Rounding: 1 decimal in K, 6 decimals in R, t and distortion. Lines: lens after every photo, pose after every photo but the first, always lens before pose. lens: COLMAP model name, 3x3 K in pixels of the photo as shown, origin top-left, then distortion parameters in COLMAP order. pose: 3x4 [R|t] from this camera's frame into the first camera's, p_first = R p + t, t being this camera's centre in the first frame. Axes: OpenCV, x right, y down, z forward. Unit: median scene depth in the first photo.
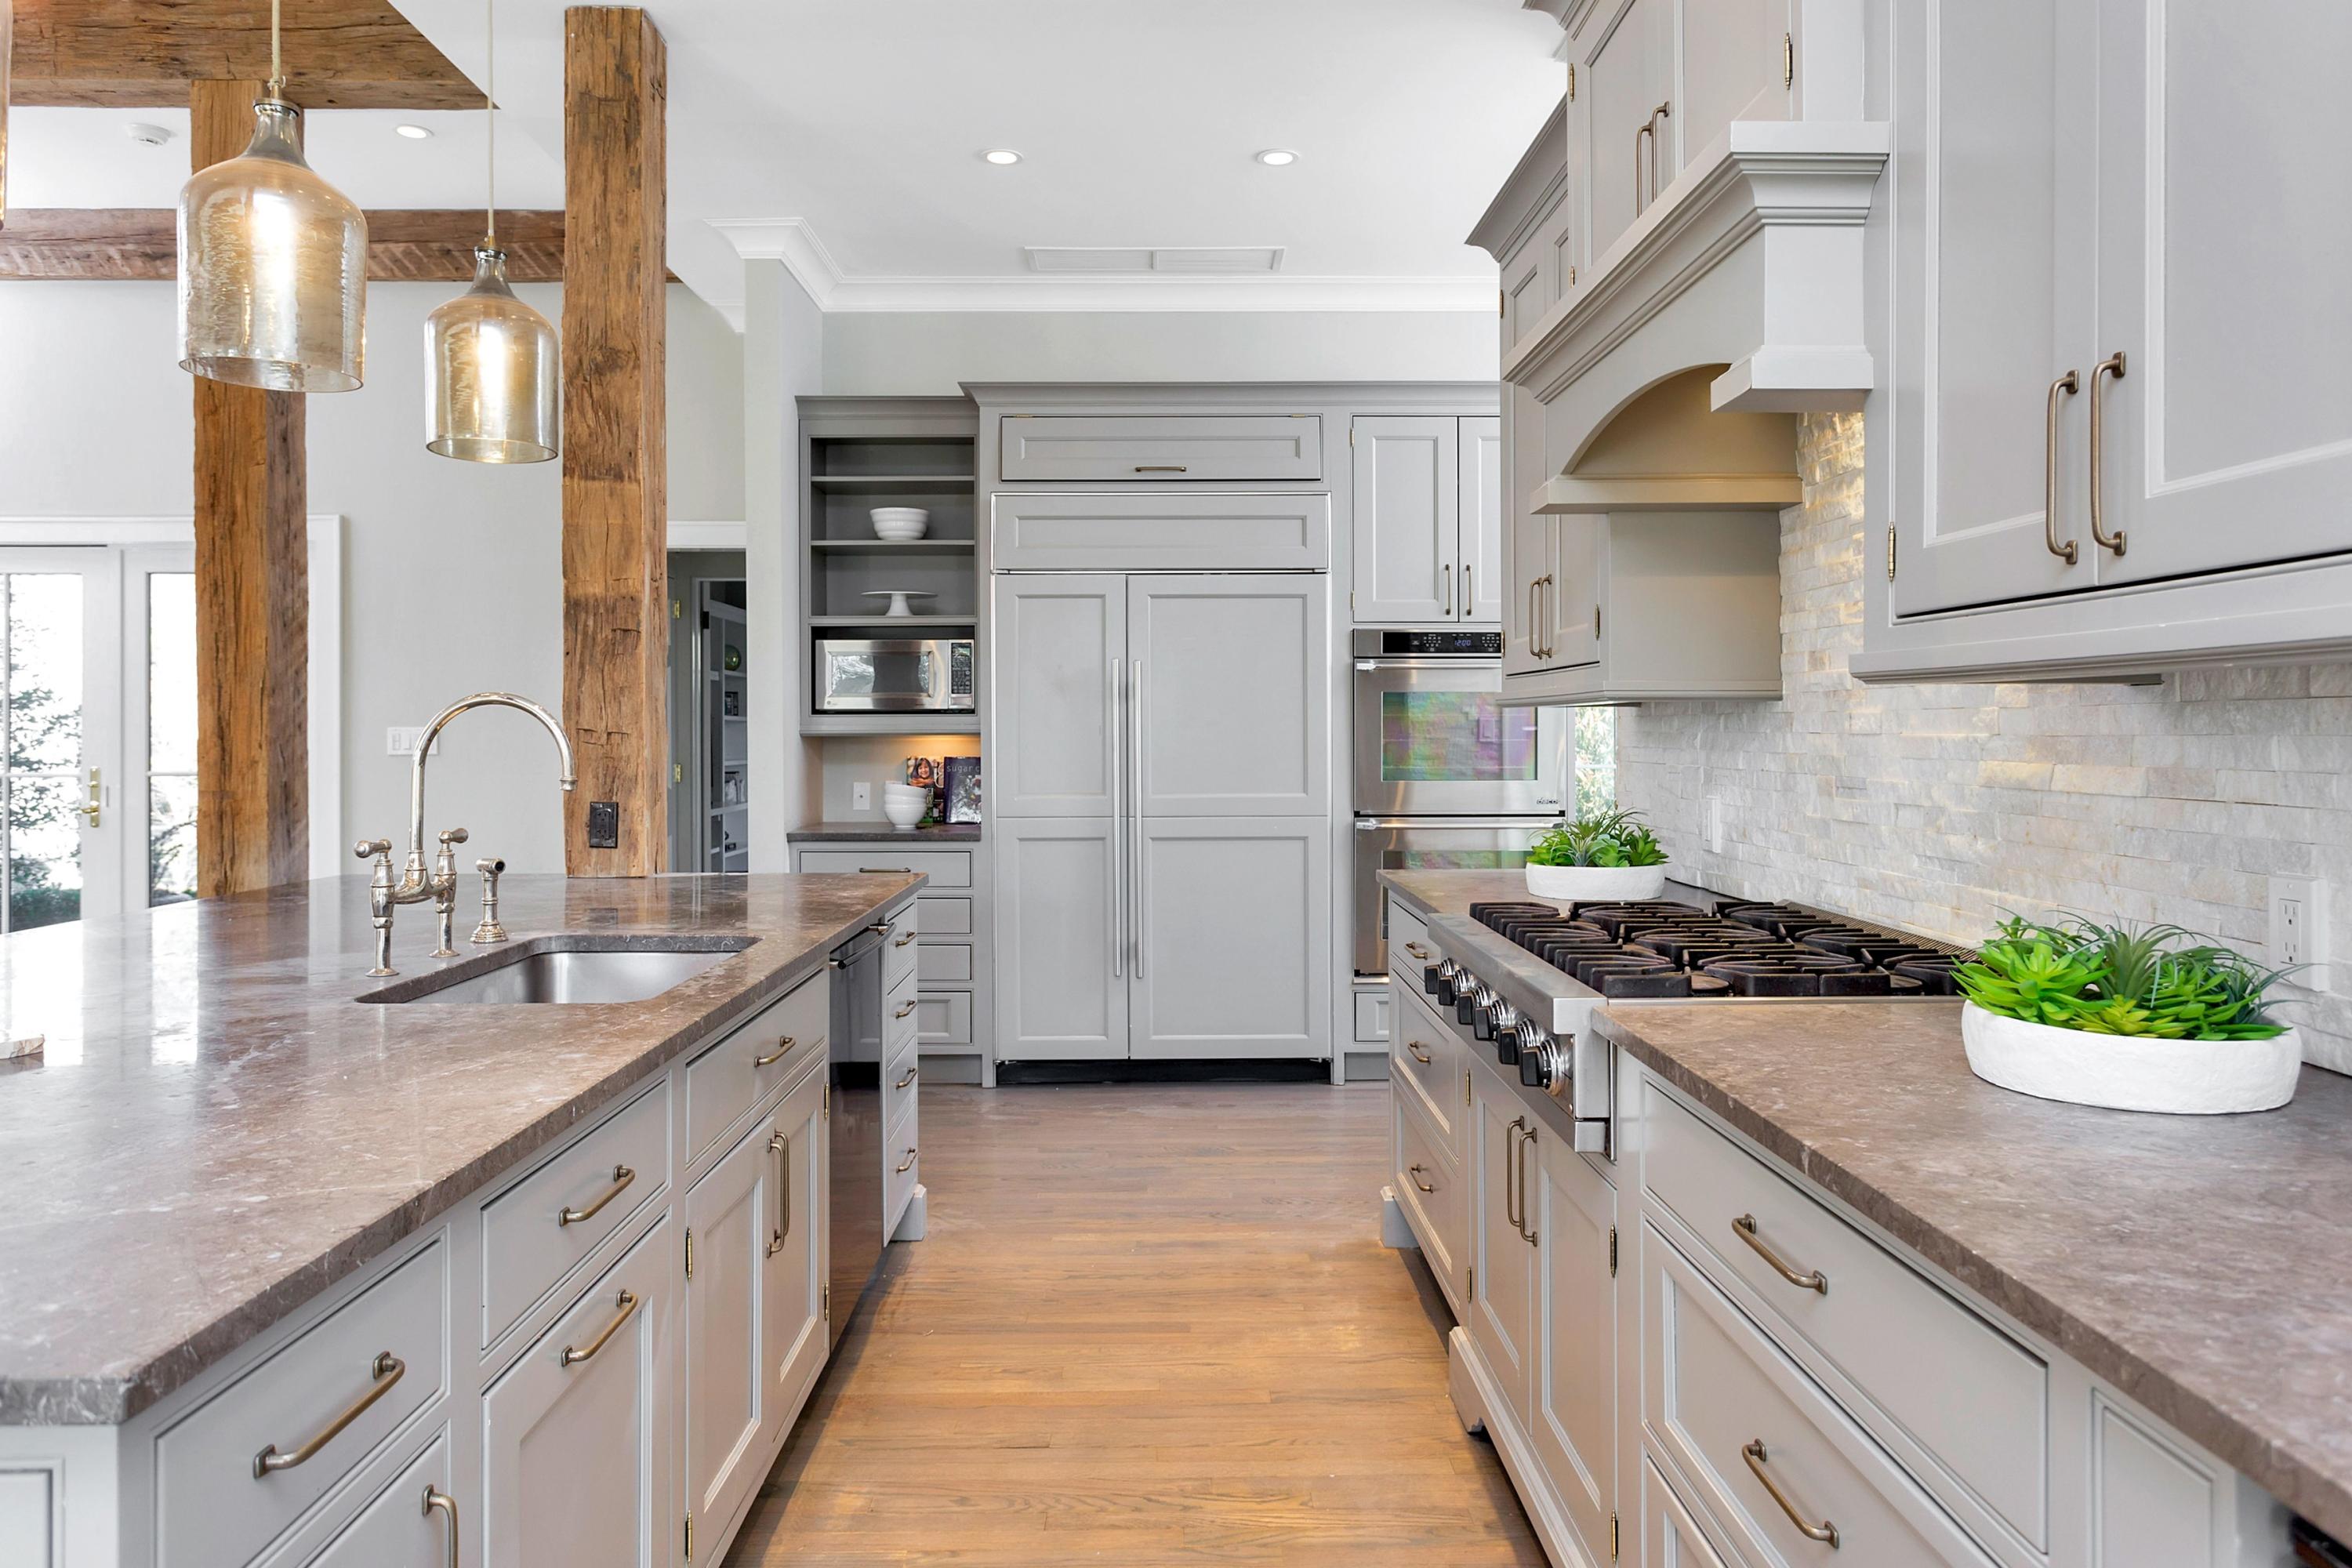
lens RADIAL K [[1547.4, 0, 1191.3], [0, 1547.4, 732.2], [0, 0, 1]] dist [0.003548, -0.001569]
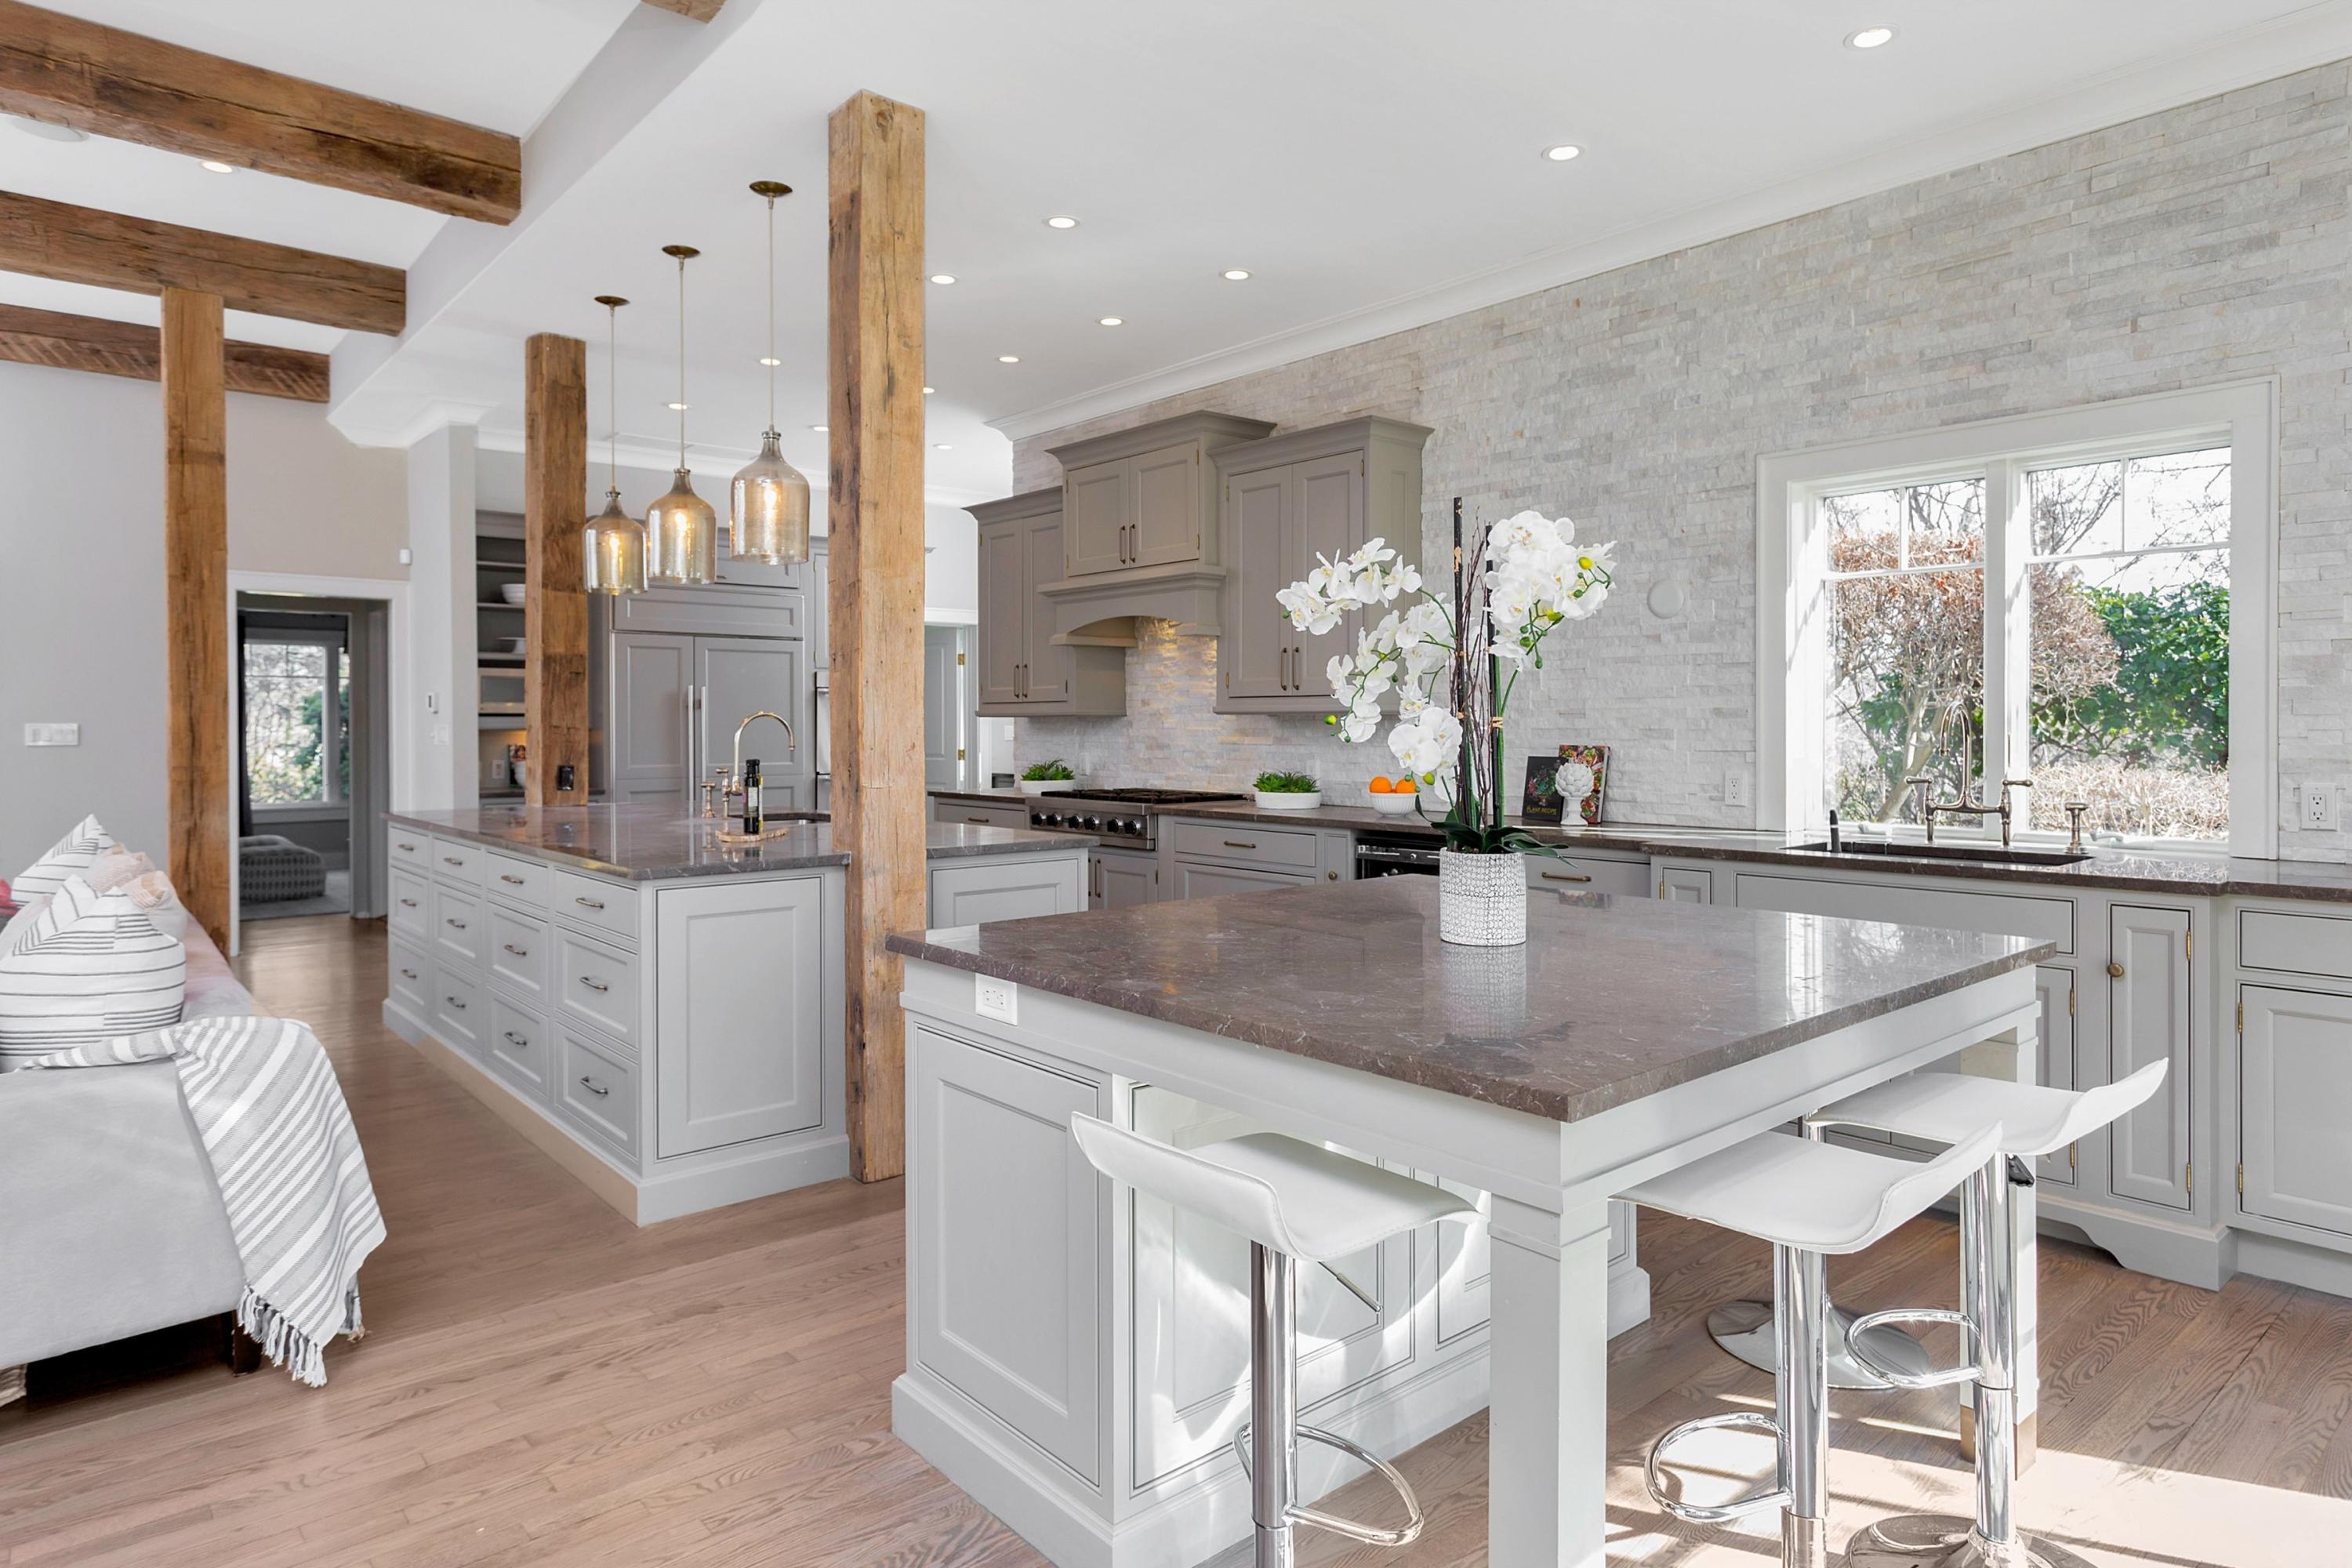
lens RADIAL K [[1323.1, 0, 1173.9], [0, 1323.1, 767.5], [0, 0, 1]] dist [0.001253, -0.000032]
pose [[0.774450, -0.017631, 0.632390, -0.821780], [-0.000324, 0.999600, 0.028265, 0.002753], [-0.632636, -0.022095, 0.774134, -0.693799]]
